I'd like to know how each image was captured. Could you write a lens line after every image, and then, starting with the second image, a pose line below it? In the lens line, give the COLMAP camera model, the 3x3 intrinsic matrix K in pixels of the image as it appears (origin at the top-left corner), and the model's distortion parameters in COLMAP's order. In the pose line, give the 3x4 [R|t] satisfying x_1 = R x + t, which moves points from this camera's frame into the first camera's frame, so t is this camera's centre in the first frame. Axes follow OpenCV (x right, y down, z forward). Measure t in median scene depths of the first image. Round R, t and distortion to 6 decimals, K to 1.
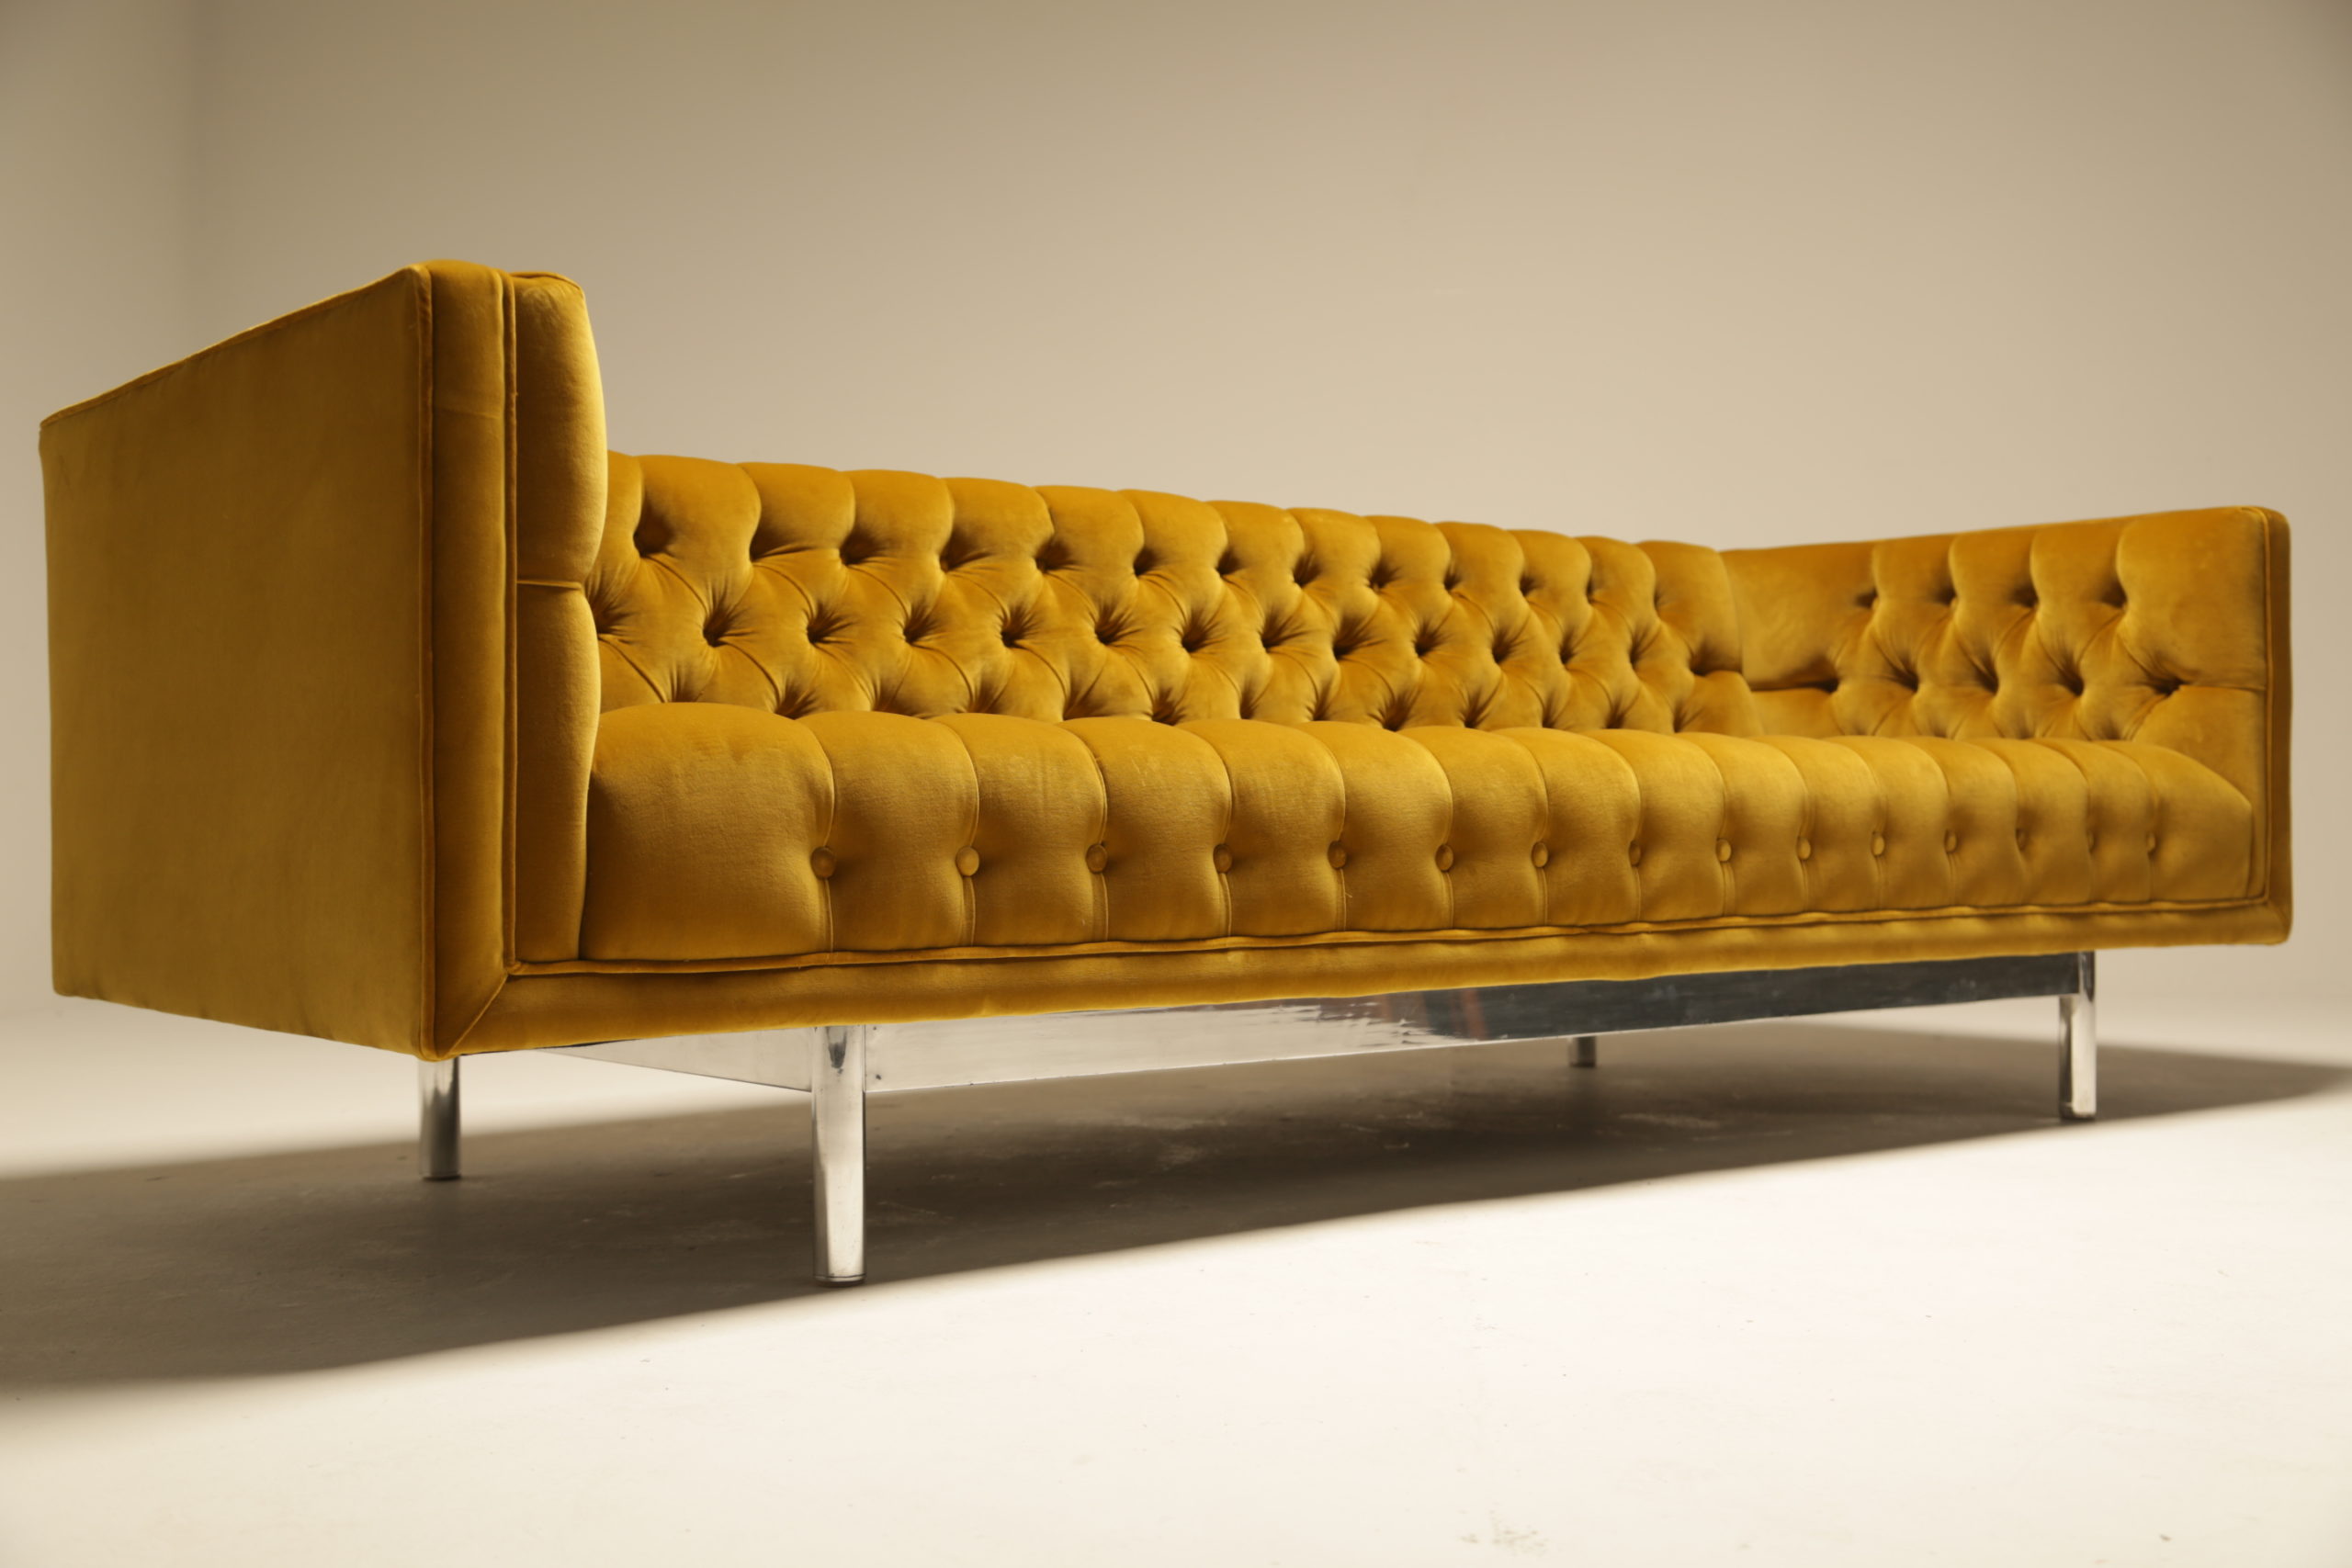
lens RADIAL K [[2602.2, 0, 1176.0], [0, 2602.2, 784.0], [0, 0, 1]] dist [0.020126, 0.005175]
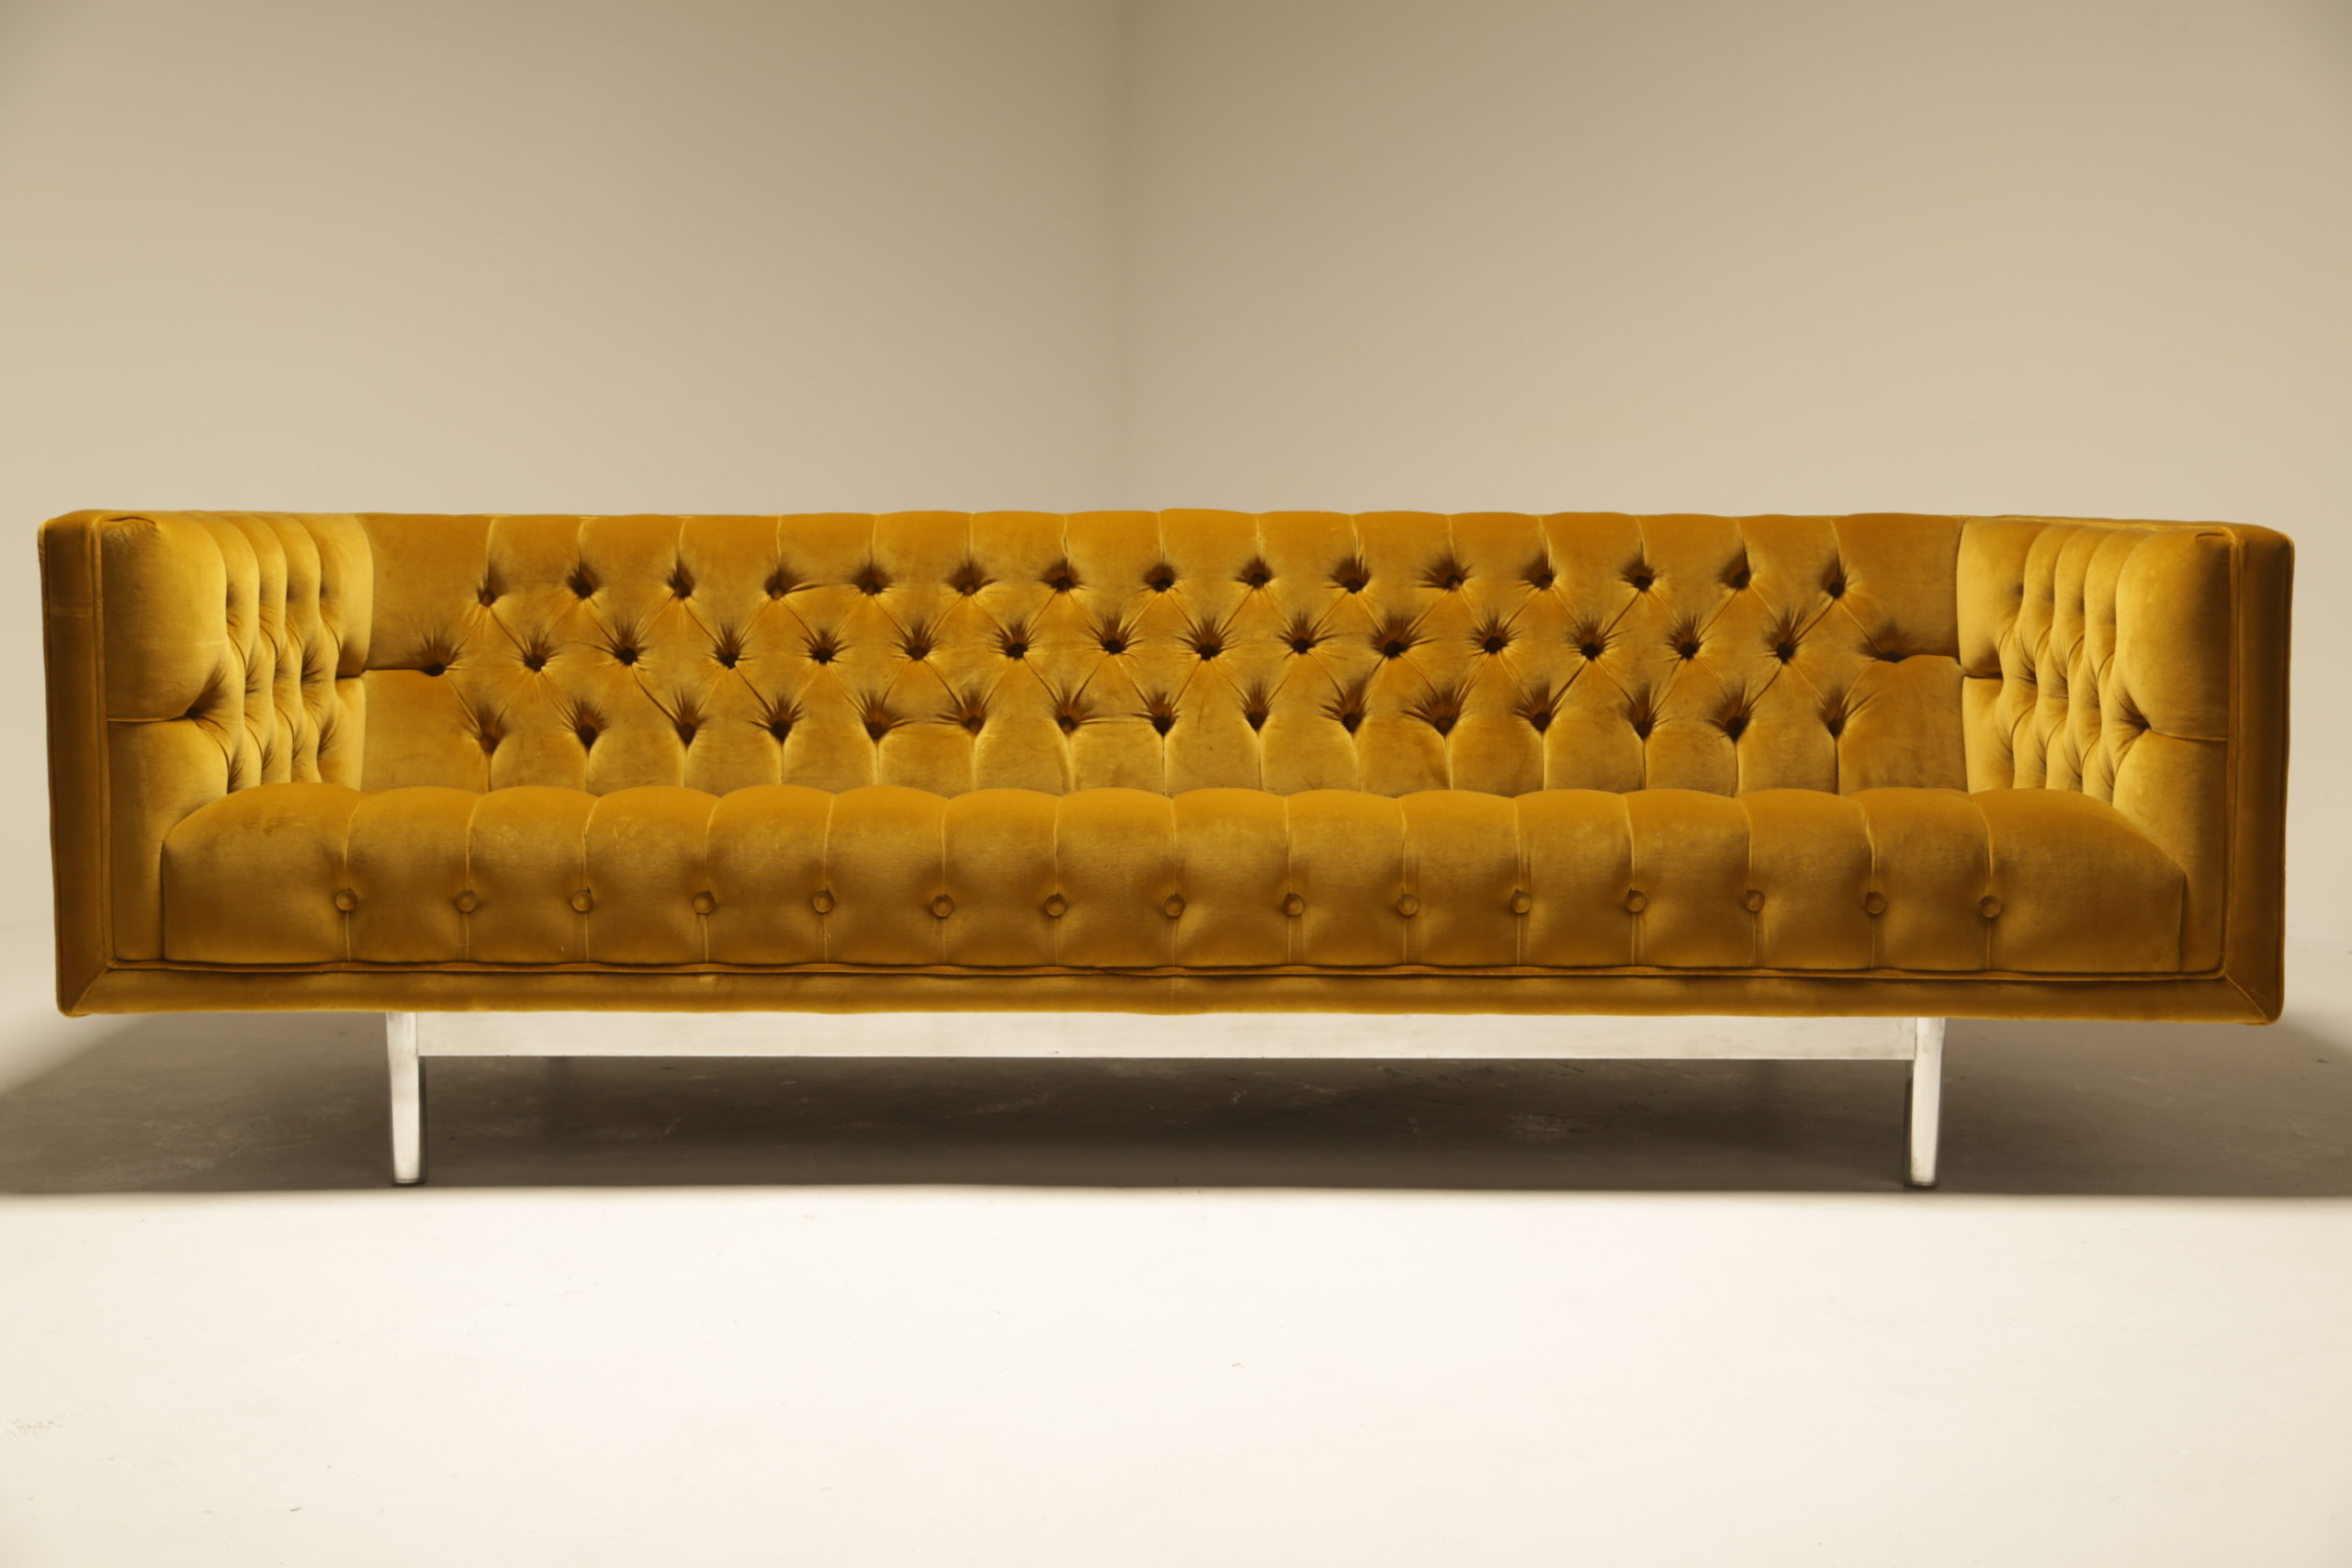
lens RADIAL K [[2832.2, 0, 1176.0], [0, 2832.2, 784.0], [0, 0, 1]] dist [0.050473, 0.015777]
pose [[0.787229, 0.069042, -0.612784, 0.978120], [-0.000478, 0.993781, 0.111355, -0.172835], [0.616661, -0.087369, 0.782366, 0.036306]]
